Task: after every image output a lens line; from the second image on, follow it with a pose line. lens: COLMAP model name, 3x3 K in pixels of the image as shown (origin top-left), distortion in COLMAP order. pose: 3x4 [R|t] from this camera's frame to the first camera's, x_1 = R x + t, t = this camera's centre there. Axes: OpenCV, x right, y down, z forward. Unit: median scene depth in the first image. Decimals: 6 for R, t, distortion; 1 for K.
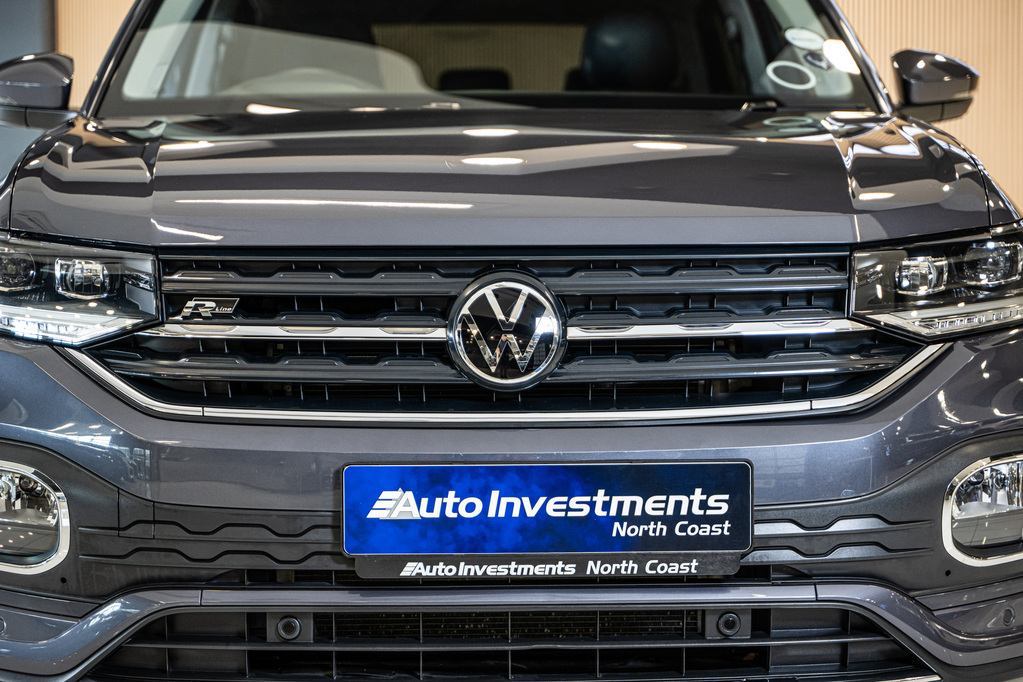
lens RADIAL K [[2249.4, 0, 511.5], [0, 2249.4, 341.0], [0, 0, 1]] dist [-0.052825, -0.243221]
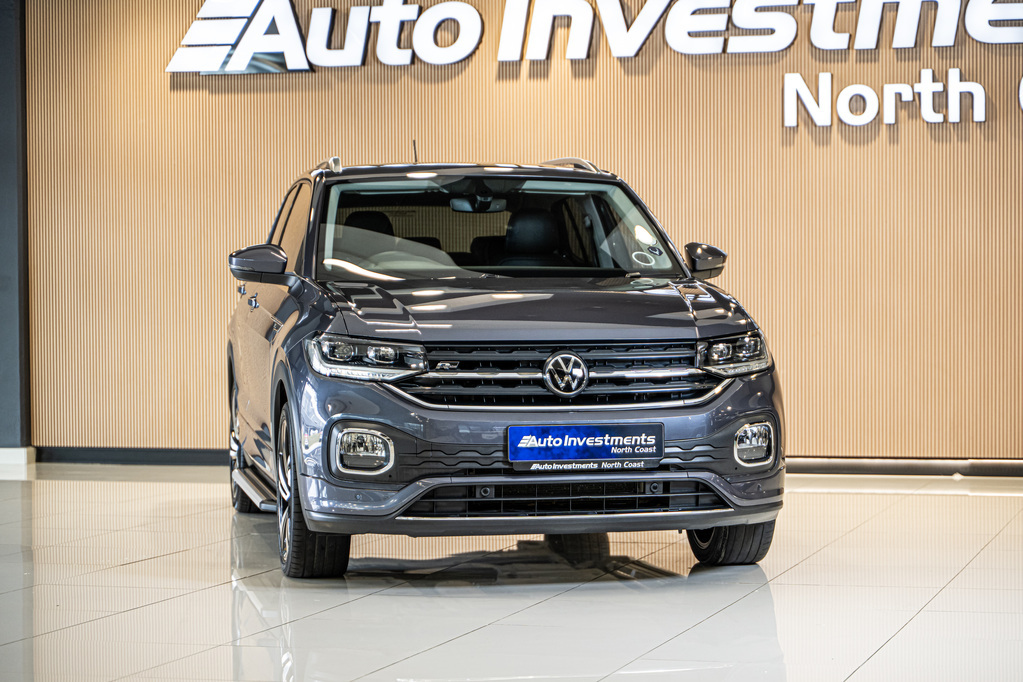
lens RADIAL K [[2434.3, 0, 511.5], [0, 2434.3, 341.0], [0, 0, 1]] dist [-0.056671, -0.237163]
pose [[0.986256, -0.005058, 0.165147, -0.517892], [0.011317, 0.999252, -0.036978, 0.059451], [-0.164836, 0.038339, 0.985576, -1.702201]]
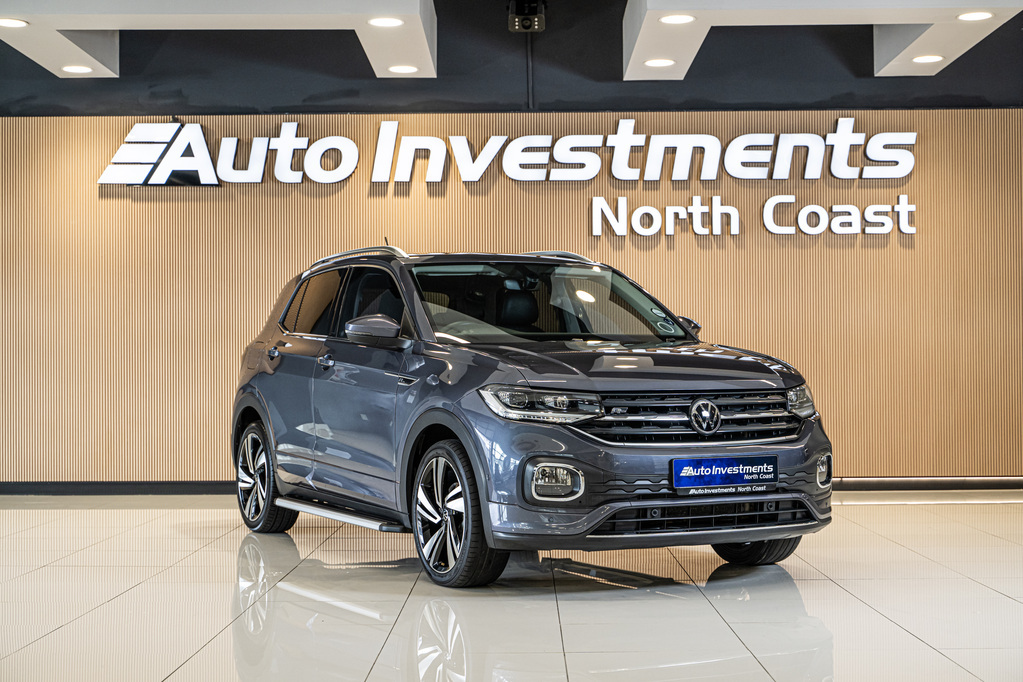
lens RADIAL K [[1635.4, 0, 511.5], [0, 1635.4, 341.0], [0, 0, 1]] dist [-0.010459, 0.011673]
pose [[0.898612, 0.004202, 0.438724, -1.263882], [0.027522, 0.997445, -0.065925, 0.033809], [-0.437881, 0.071316, 0.896200, -0.957064]]
